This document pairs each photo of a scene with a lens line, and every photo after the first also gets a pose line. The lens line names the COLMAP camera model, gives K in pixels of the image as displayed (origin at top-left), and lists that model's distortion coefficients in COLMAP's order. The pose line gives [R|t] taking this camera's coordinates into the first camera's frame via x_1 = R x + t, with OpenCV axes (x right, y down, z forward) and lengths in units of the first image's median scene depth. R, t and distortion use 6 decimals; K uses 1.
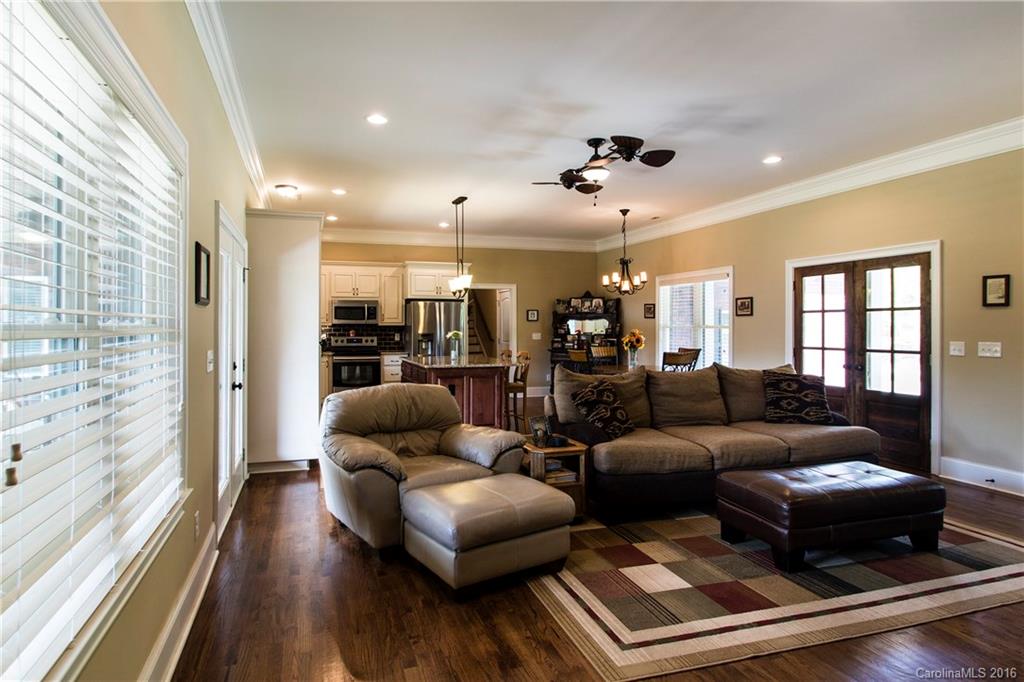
lens RADIAL K [[566.5, 0, 505.0], [0, 566.5, 324.7], [0, 0, 1]] dist [0.003545, 0.000480]
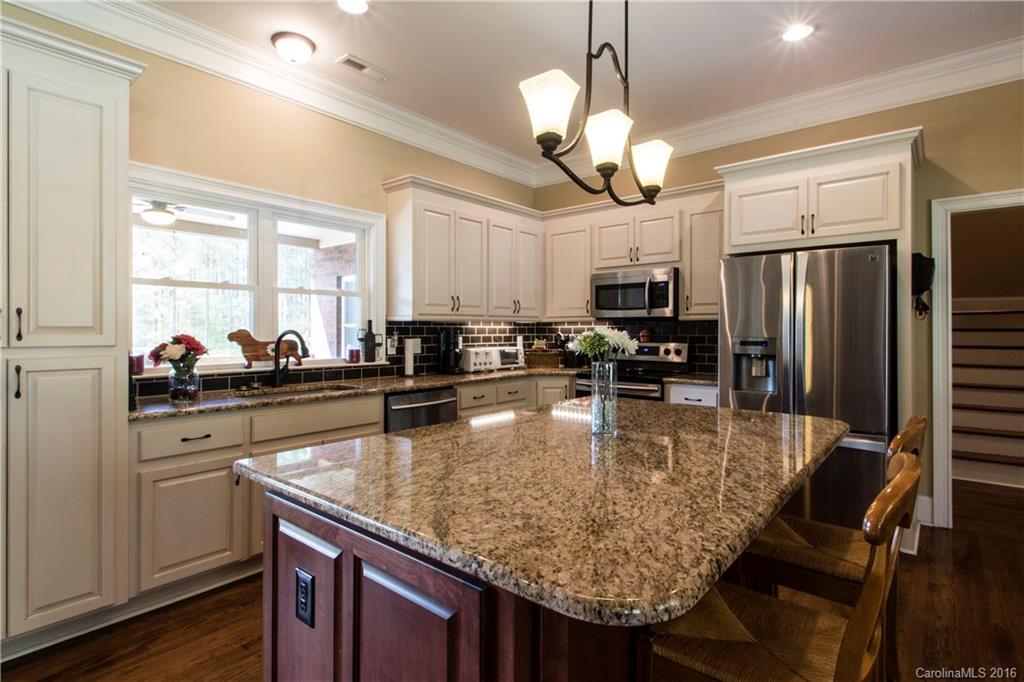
lens RADIAL K [[510.6, 0, 511.3], [0, 510.6, 314.4], [0, 0, 1]] dist [0.000160, -0.000003]
pose [[0.506861, -0.026475, -0.861621, 0.074614], [0.002766, 0.999573, -0.029086, 0.008754], [0.862024, 0.012359, 0.506718, 0.656313]]
